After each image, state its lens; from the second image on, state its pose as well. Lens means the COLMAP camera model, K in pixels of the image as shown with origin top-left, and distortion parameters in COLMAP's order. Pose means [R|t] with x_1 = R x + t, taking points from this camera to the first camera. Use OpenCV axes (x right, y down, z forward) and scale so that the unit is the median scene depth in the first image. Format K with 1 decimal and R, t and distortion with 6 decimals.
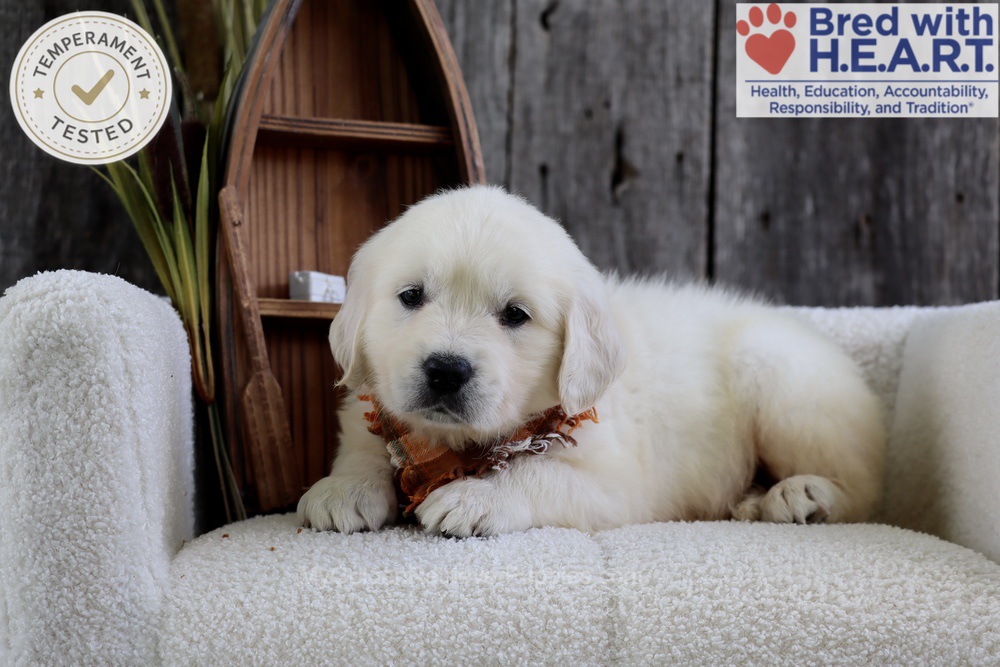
lens RADIAL K [[2635.3, 0, 502.1], [0, 2635.3, 331.6], [0, 0, 1]] dist [0.356447, 1.447096]
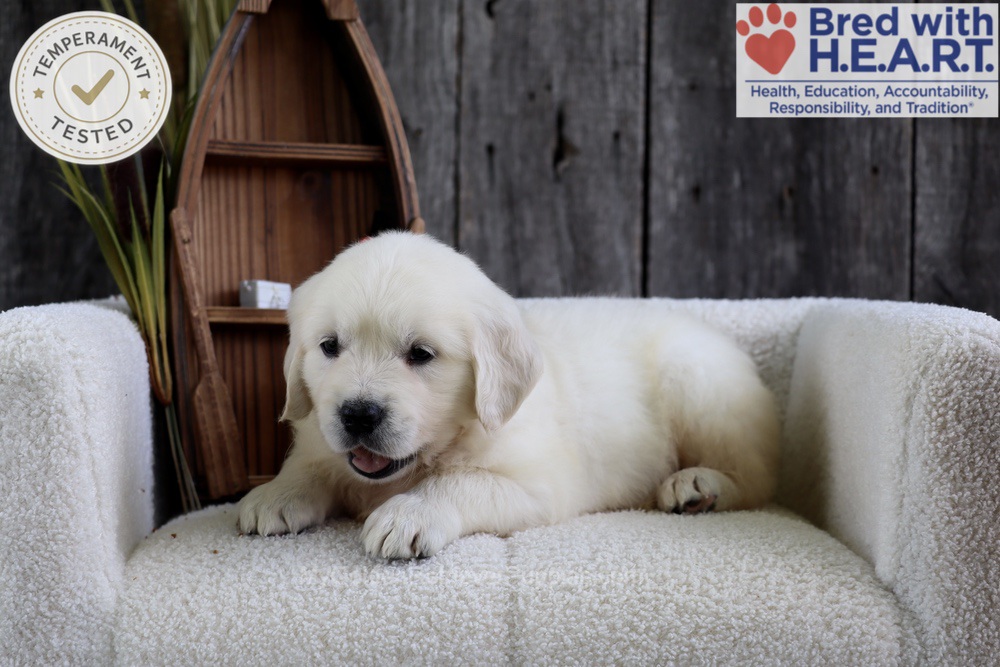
lens RADIAL K [[2641.5, 0, 506.4], [0, 2641.5, 332.1], [0, 0, 1]] dist [0.382708, 1.540003]
pose [[0.999926, -0.009606, -0.007410, 0.048252], [0.009997, 0.998459, 0.054595, -0.074035], [0.006874, -0.054665, 0.998481, -0.135645]]
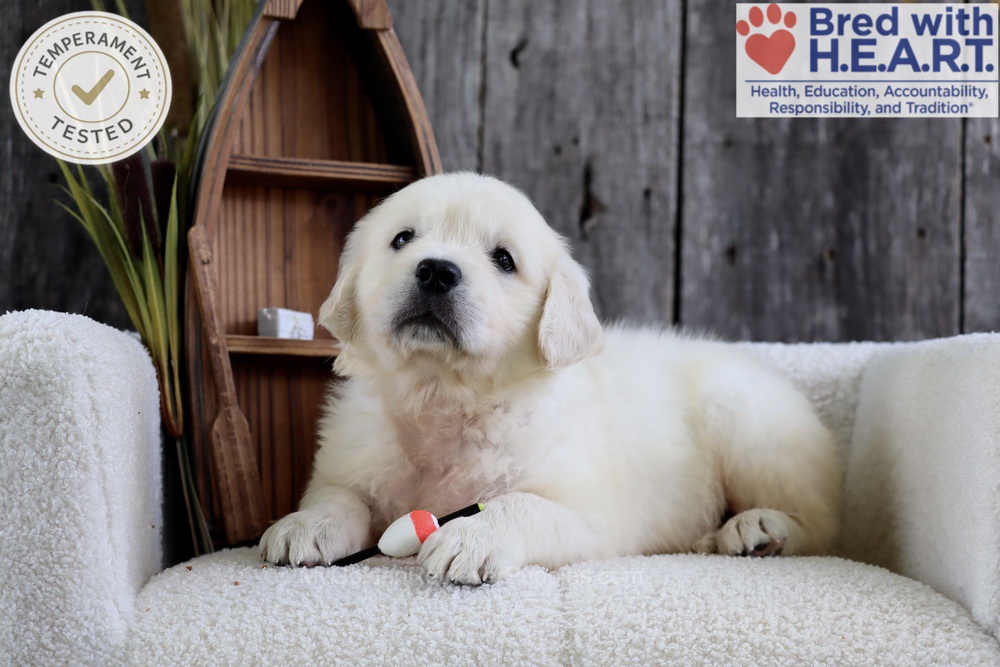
lens RADIAL K [[2635.3, 0, 502.1], [0, 2635.3, 331.6], [0, 0, 1]] dist [0.356447, 1.447096]
pose [[0.999990, 0.000631, 0.004404, 0.011322], [-0.000593, 0.999962, -0.008701, -0.006023], [-0.004410, 0.008698, 0.999952, -0.024862]]
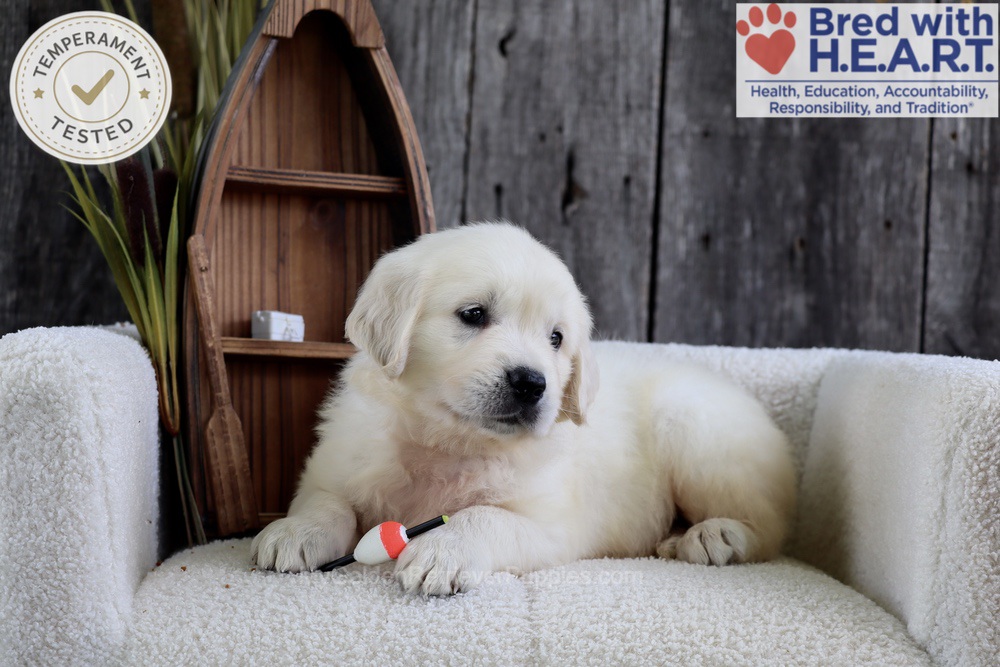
lens RADIAL K [[2640.6, 0, 503.9], [0, 2640.6, 336.4], [0, 0, 1]] dist [0.373755, 1.170307]
pose [[0.999675, 0.023860, 0.008992, 0.015848], [-0.024157, 0.999112, 0.034514, -0.063282], [-0.008161, -0.034720, 0.999364, -0.102634]]
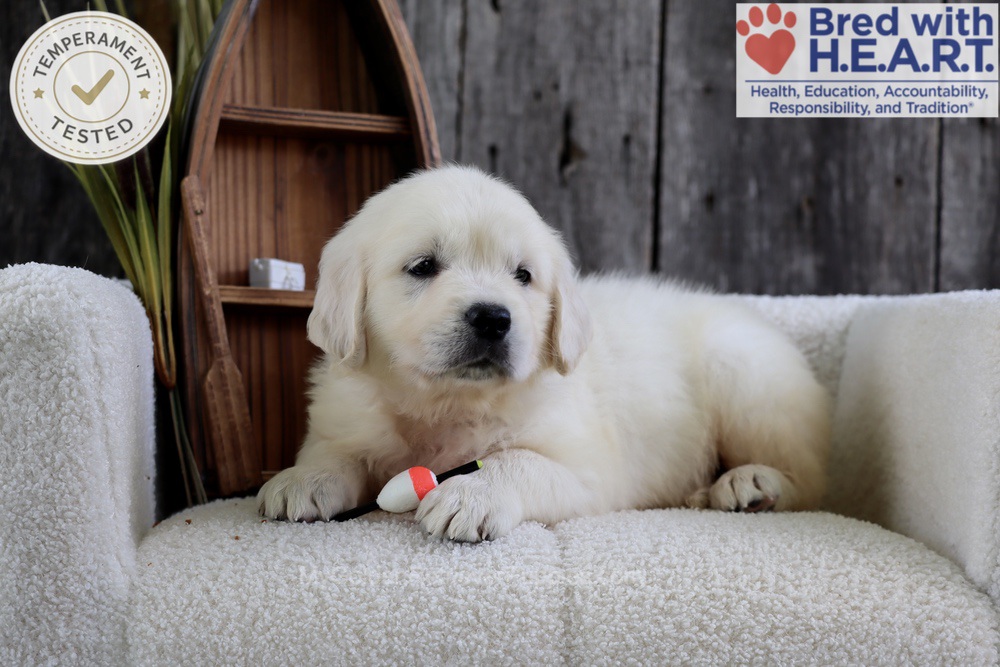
lens RADIAL K [[2635.3, 0, 502.1], [0, 2635.3, 331.6], [0, 0, 1]] dist [0.356447, 1.447096]
pose [[0.999584, 0.008327, 0.027610, -0.013403], [-0.008877, 0.999764, 0.019849, -0.019094], [-0.027438, -0.020085, 0.999422, -0.027014]]
